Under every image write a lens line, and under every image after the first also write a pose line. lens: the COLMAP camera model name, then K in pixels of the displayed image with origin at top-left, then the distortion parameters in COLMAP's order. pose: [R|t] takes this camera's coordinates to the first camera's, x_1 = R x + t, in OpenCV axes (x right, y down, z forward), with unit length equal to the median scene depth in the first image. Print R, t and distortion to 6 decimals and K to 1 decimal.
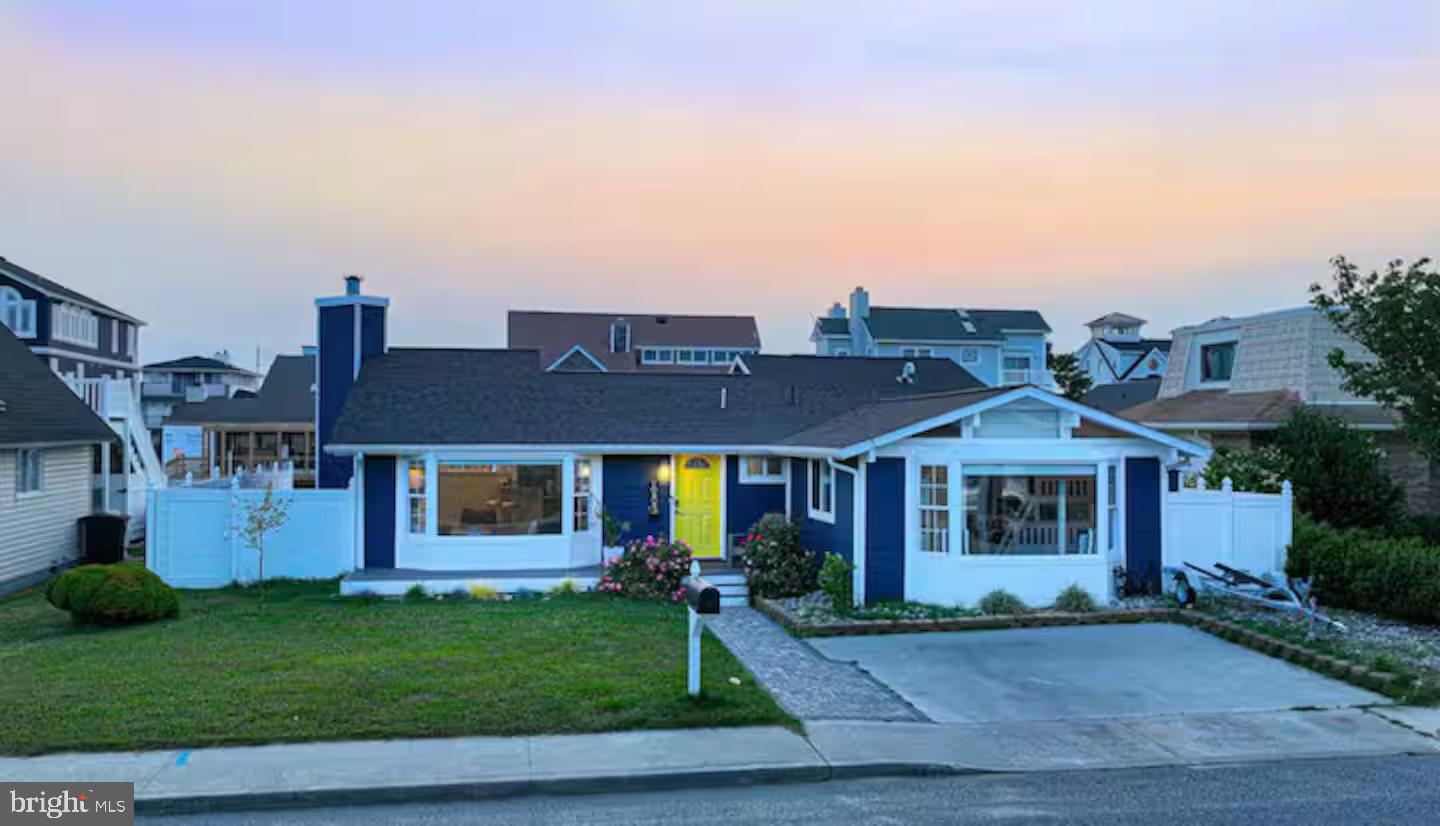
lens RADIAL K [[1222.9, 0, 720.0], [0, 1222.9, 414.6], [0, 0, 1]] dist [0.005814, 0.006092]
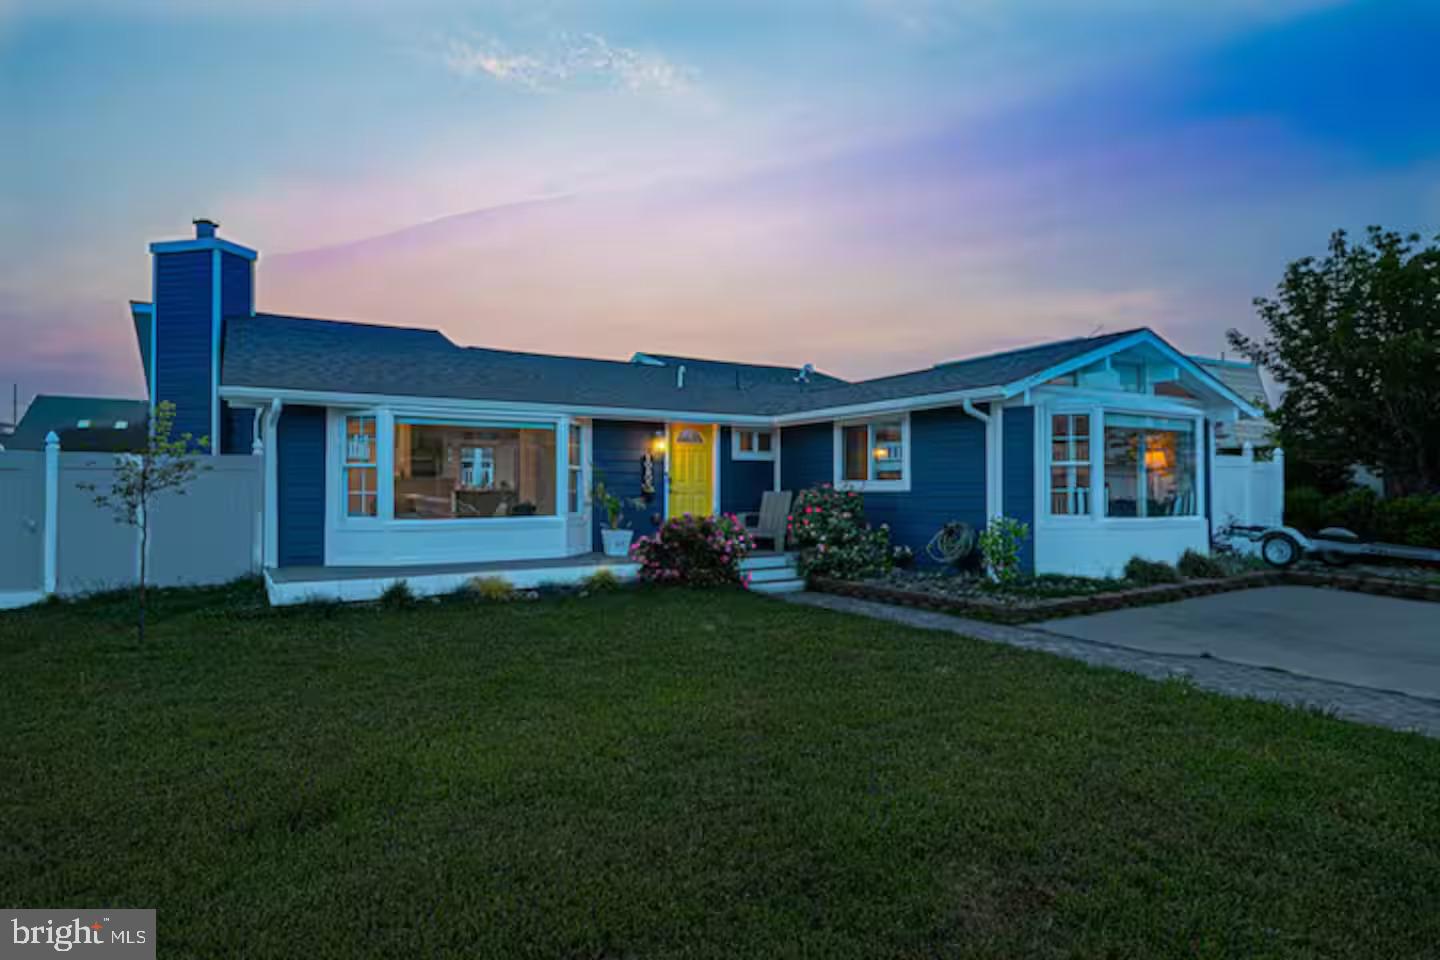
lens RADIAL K [[814.4, 0, 717.7], [0, 814.4, 479.0], [0, 0, 1]] dist [0.030327, -0.000839]
pose [[0.939249, -0.001920, 0.343230, -0.213448], [-0.000499, 0.999976, 0.006960, 0.070482], [-0.343235, -0.006708, 0.939226, 0.463328]]
